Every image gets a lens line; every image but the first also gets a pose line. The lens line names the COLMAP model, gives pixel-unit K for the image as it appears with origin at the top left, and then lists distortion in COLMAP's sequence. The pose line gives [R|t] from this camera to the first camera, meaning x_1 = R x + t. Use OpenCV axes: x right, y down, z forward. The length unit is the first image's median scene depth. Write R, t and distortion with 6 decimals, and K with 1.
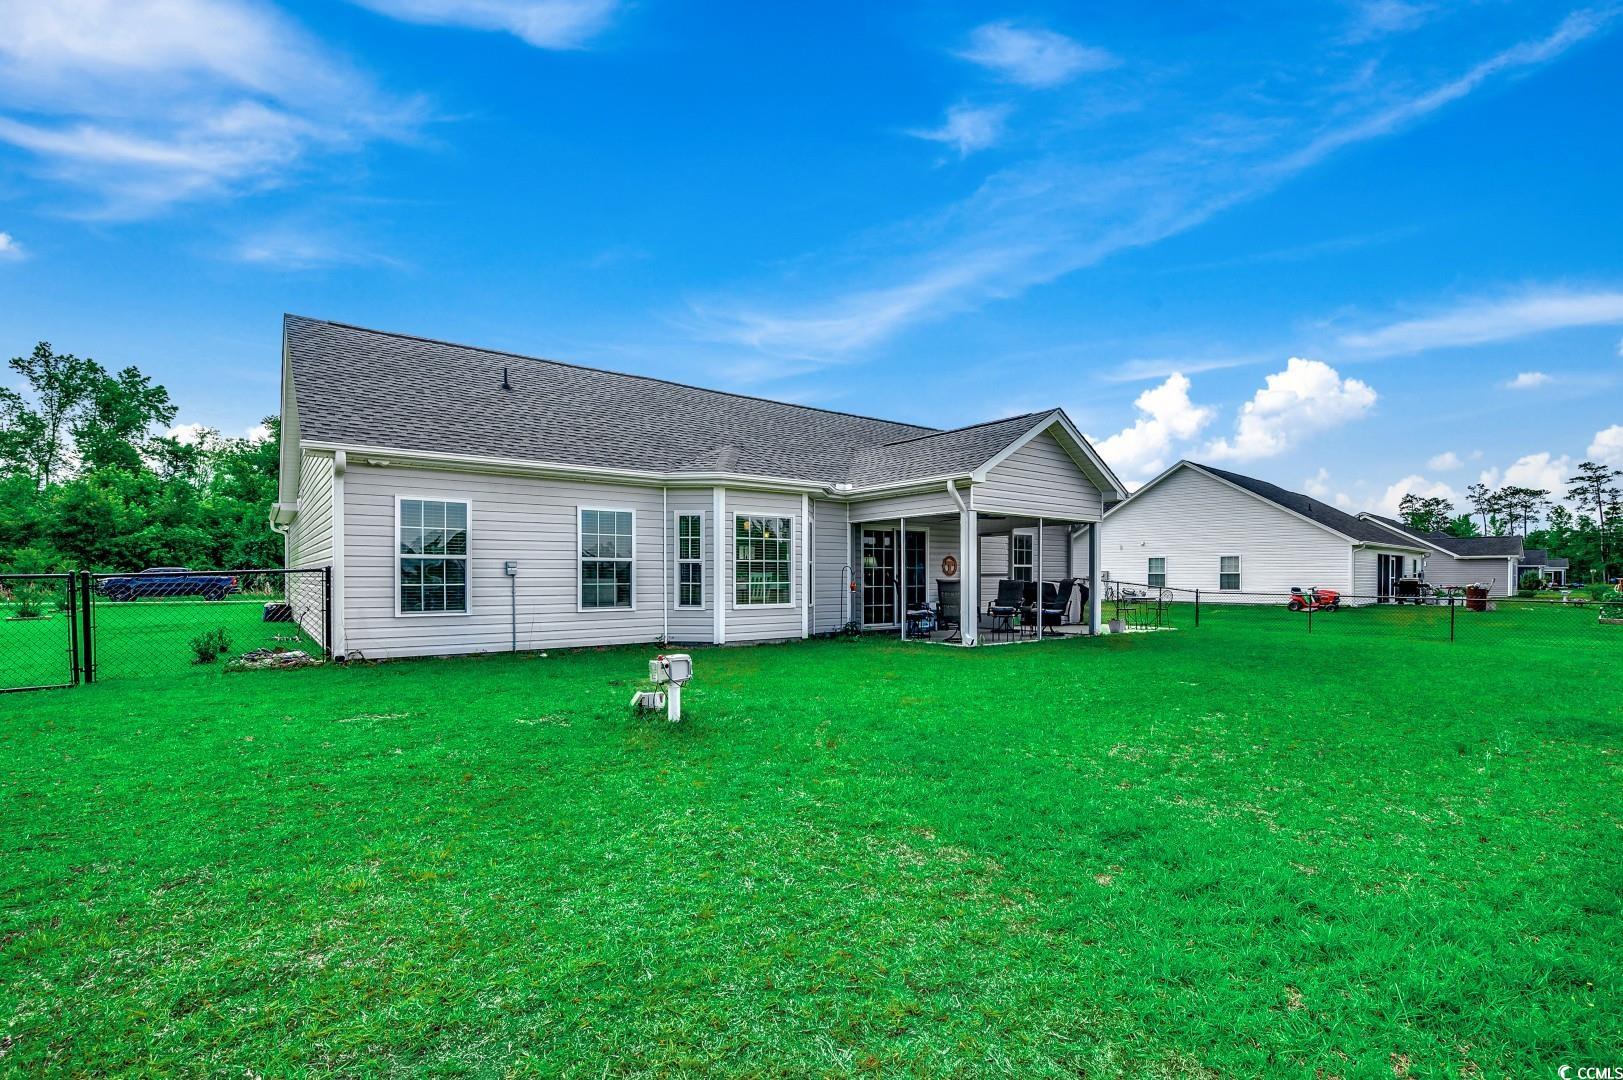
lens RADIAL K [[750.7, 0, 812.9], [0, 750.7, 575.4], [0, 0, 1]] dist [0.001782, 0.000191]
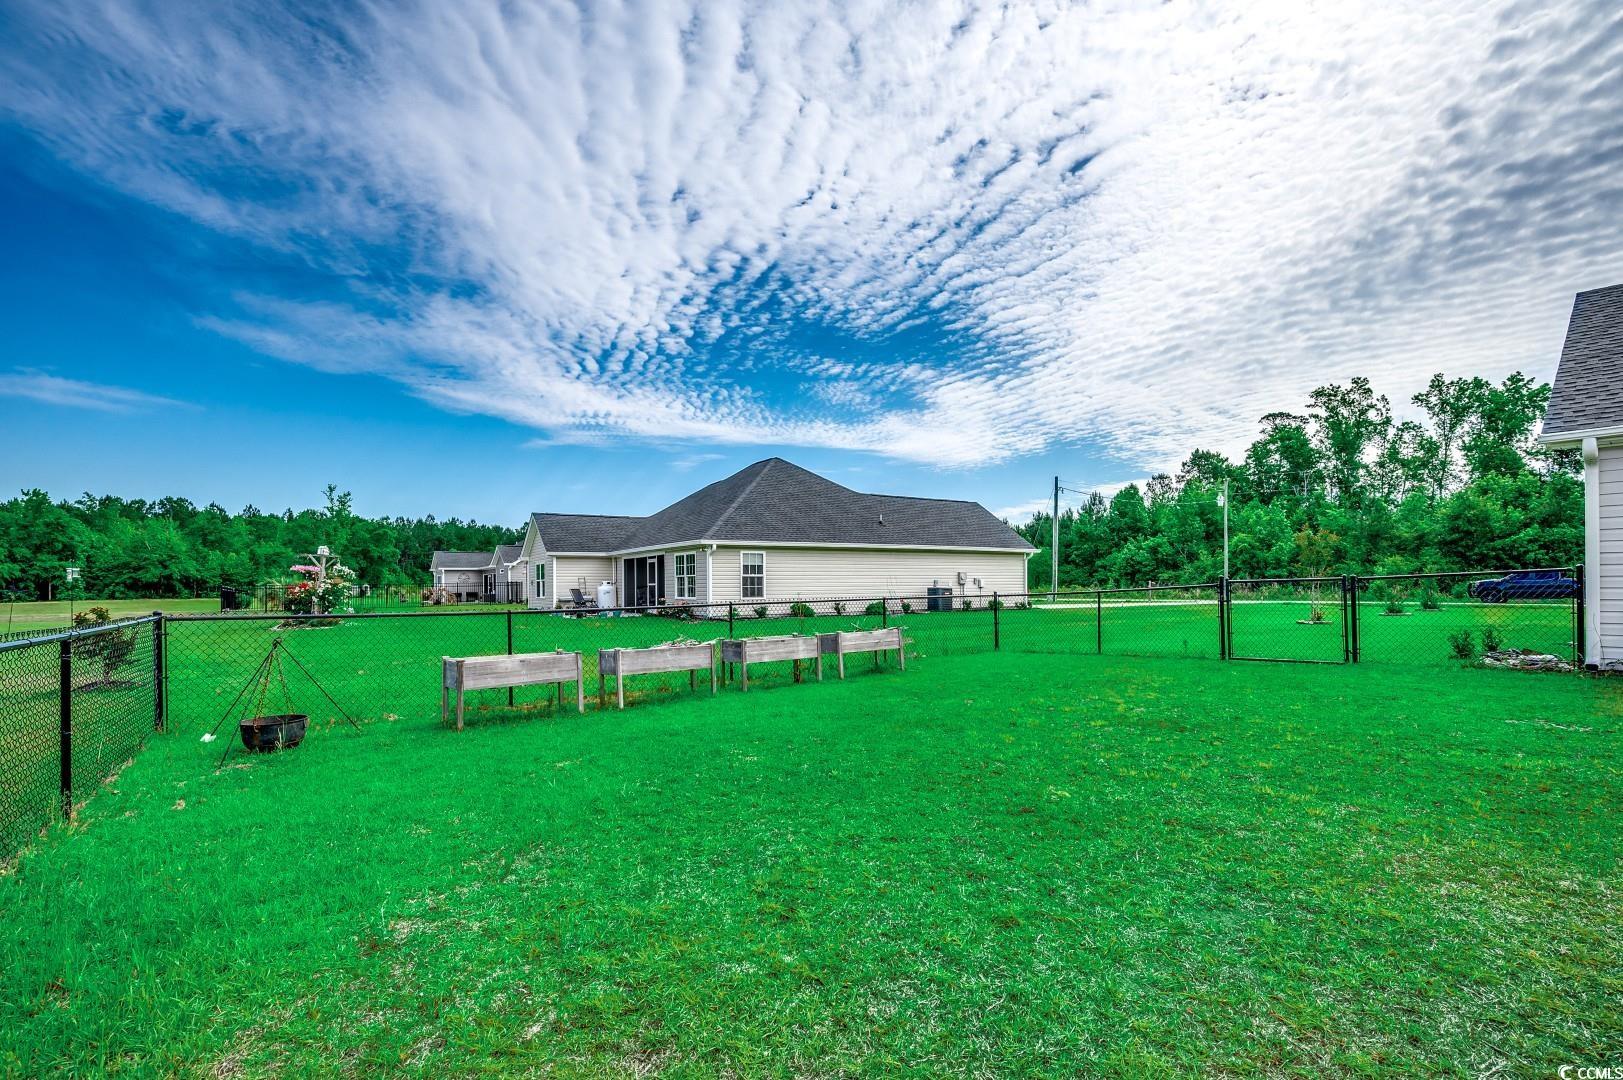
lens RADIAL K [[729.2, 0, 816.9], [0, 729.2, 563.3], [0, 0, 1]] dist [0.002220, 0.000140]
pose [[0.051295, -0.032452, -0.998156, 0.206930], [0.012172, 0.999418, -0.031868, 0.002534], [0.998609, -0.010515, 0.051660, 0.022215]]
